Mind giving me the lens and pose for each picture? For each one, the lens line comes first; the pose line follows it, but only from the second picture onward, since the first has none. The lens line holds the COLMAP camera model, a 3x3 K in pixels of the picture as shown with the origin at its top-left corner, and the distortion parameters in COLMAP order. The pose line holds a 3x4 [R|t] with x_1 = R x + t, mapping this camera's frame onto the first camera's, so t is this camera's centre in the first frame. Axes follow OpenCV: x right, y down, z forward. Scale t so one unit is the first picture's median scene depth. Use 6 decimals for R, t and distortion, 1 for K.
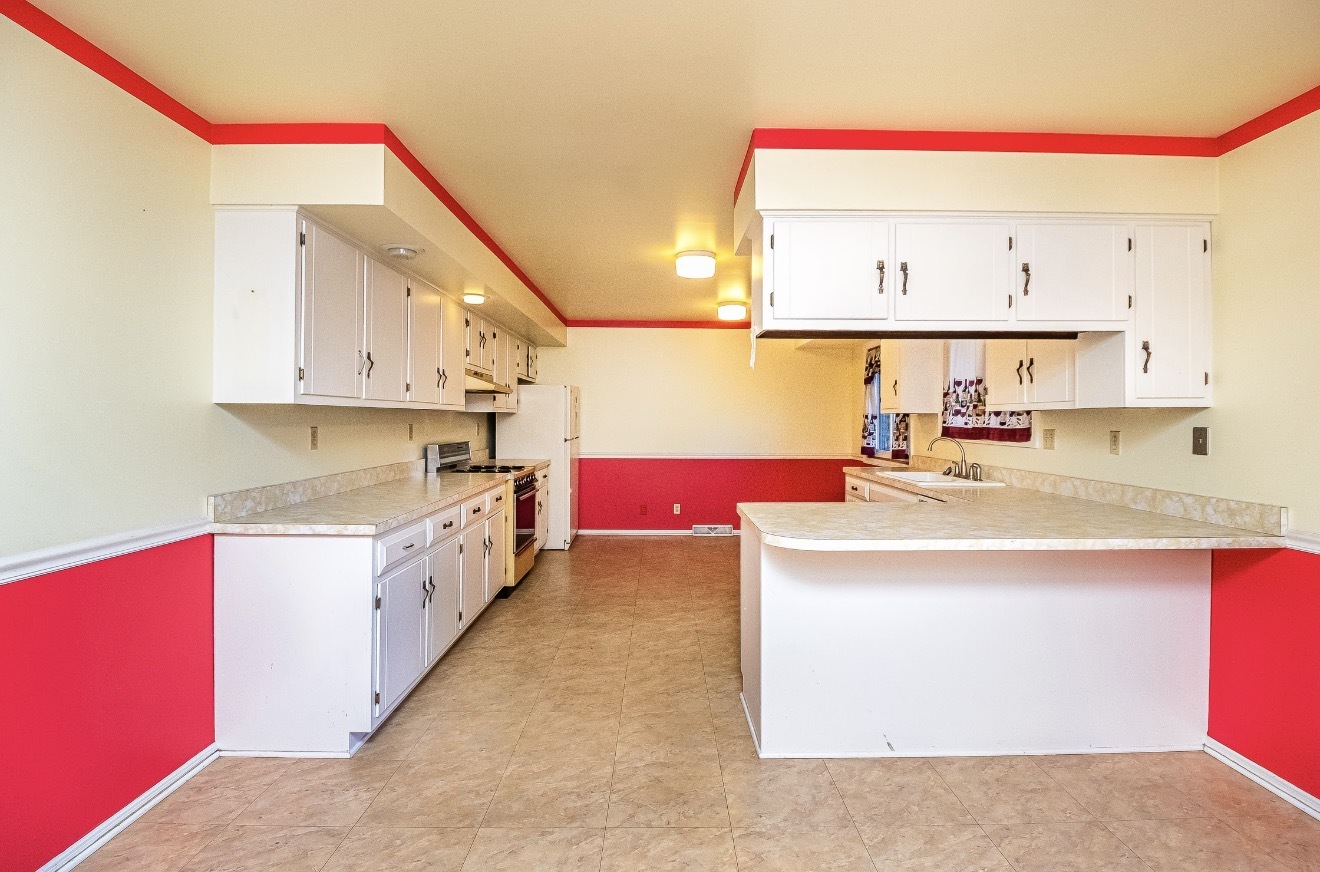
lens RADIAL K [[625.7, 0, 661.3], [0, 625.7, 418.2], [0, 0, 1]] dist [-0.014621, -0.003569]
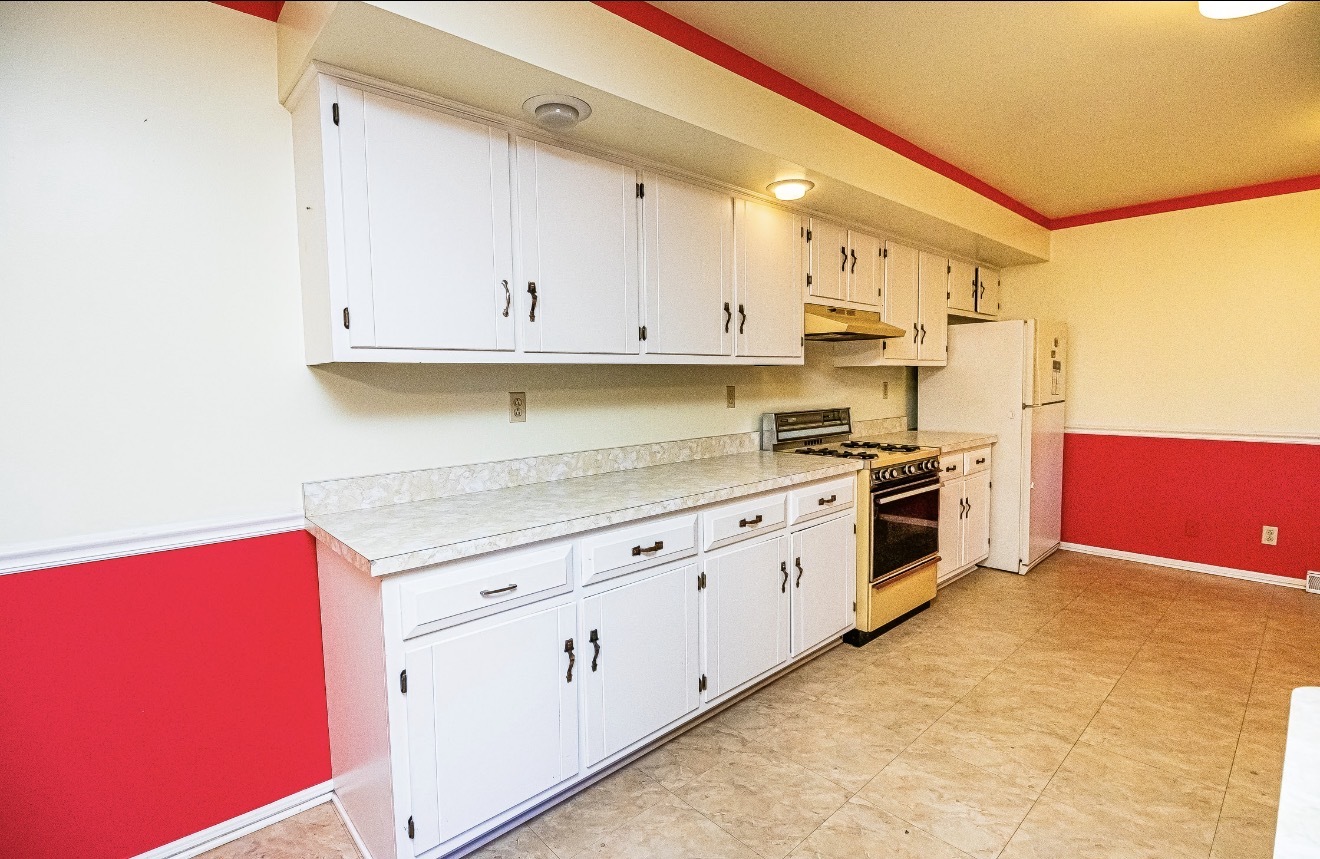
lens RADIAL K [[611.3, 0, 662.1], [0, 611.3, 423.6], [0, 0, 1]] dist [-0.007885, -0.006113]
pose [[0.674456, 0.038090, -0.737332, 0.114601], [0.020199, 0.997343, 0.069999, 0.003003], [0.738038, -0.062104, 0.671895, 0.608507]]
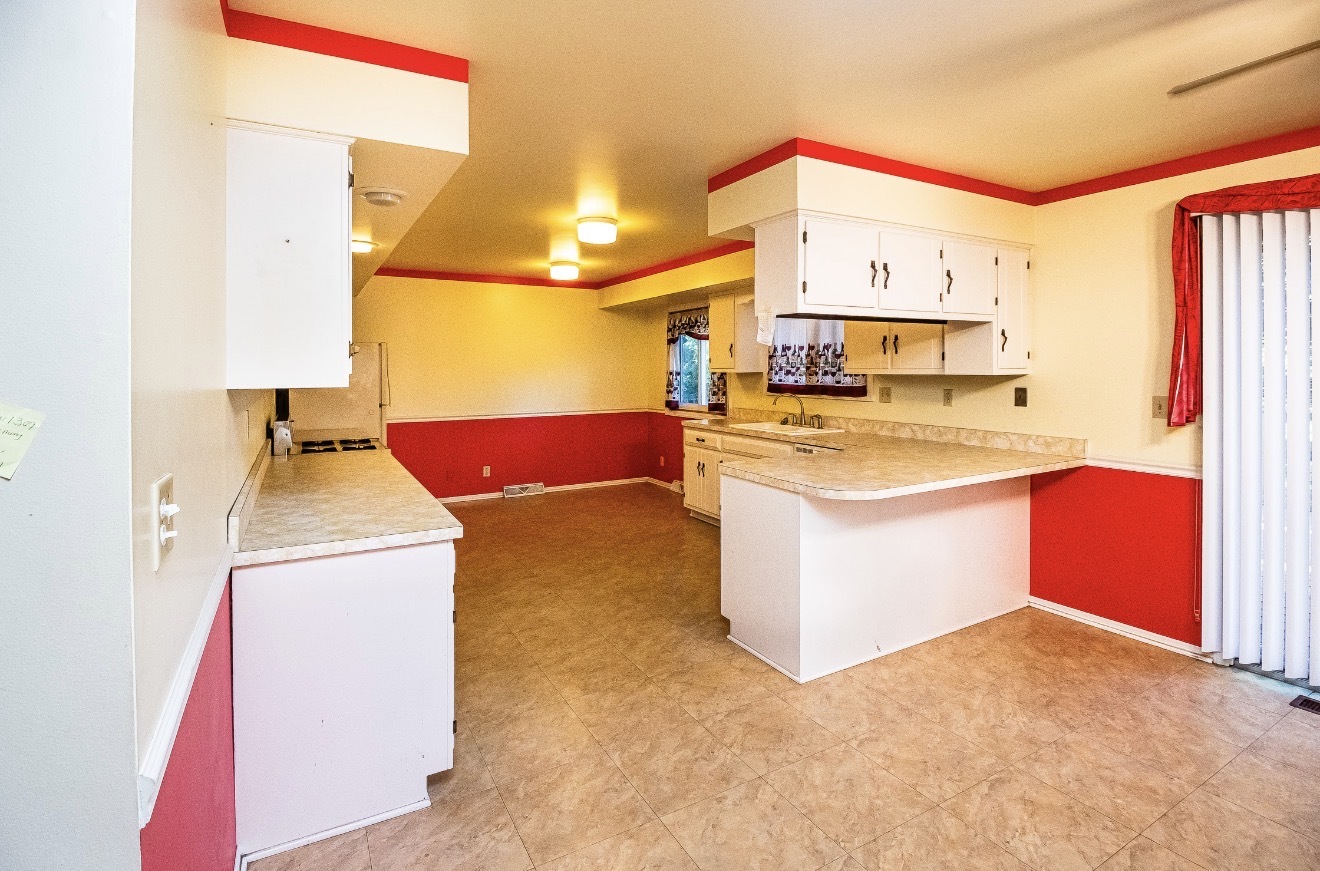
lens RADIAL K [[625.7, 0, 649.1], [0, 625.7, 371.5], [0, 0, 1]] dist [-0.014621, -0.003569]
pose [[0.879321, -0.012669, 0.476061, -0.474461], [0.008541, 0.999905, 0.010834, -0.037002], [-0.476153, -0.005460, 0.879346, 0.089418]]
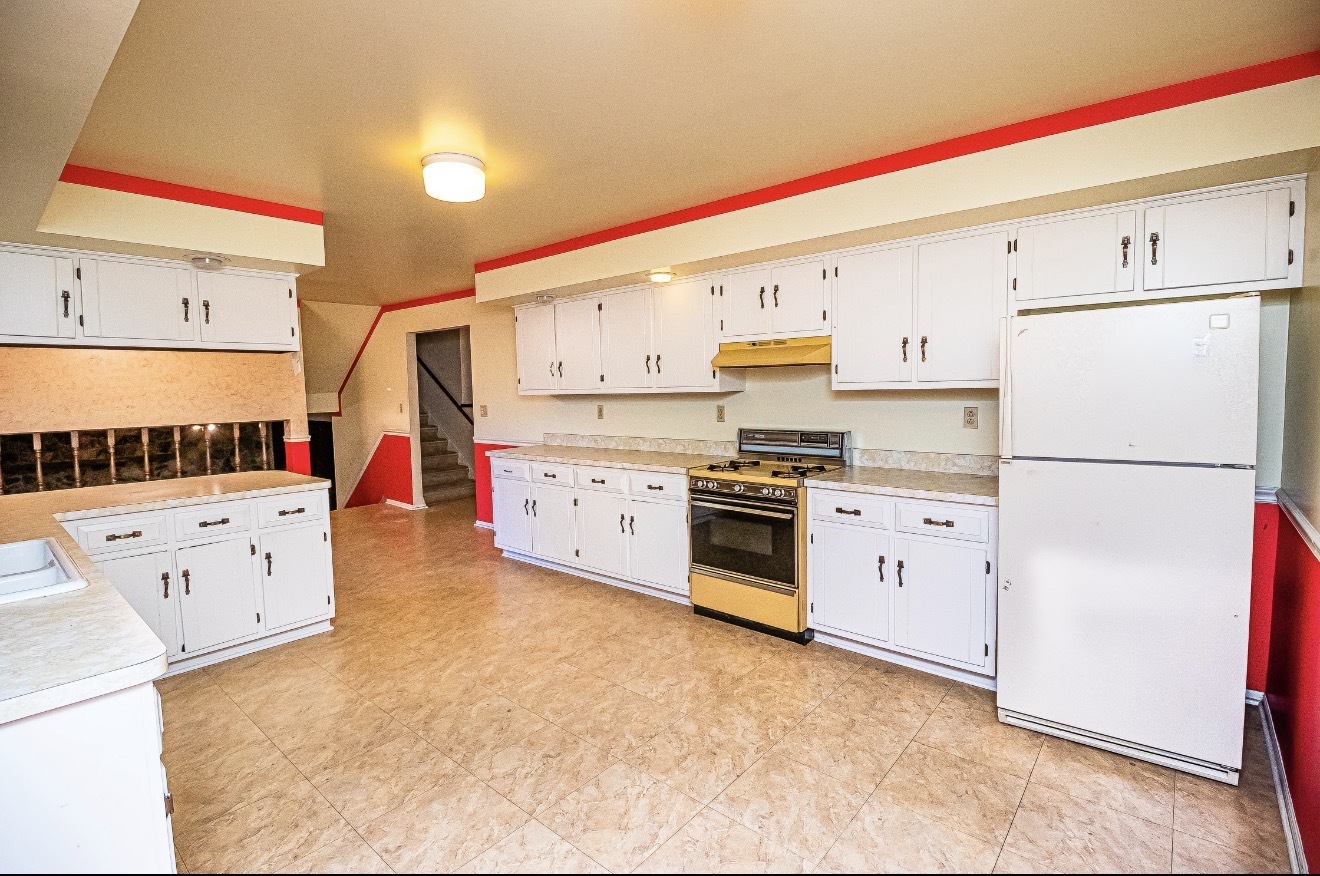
lens RADIAL K [[617.2, 0, 666.0], [0, 617.2, 428.7], [0, 0, 1]] dist [0.000143, -0.001599]
pose [[-0.652129, 0.061175, -0.755635, 0.564383], [0.021144, 0.997819, 0.062534, -0.023279], [0.757813, 0.024803, -0.652000, 2.146151]]
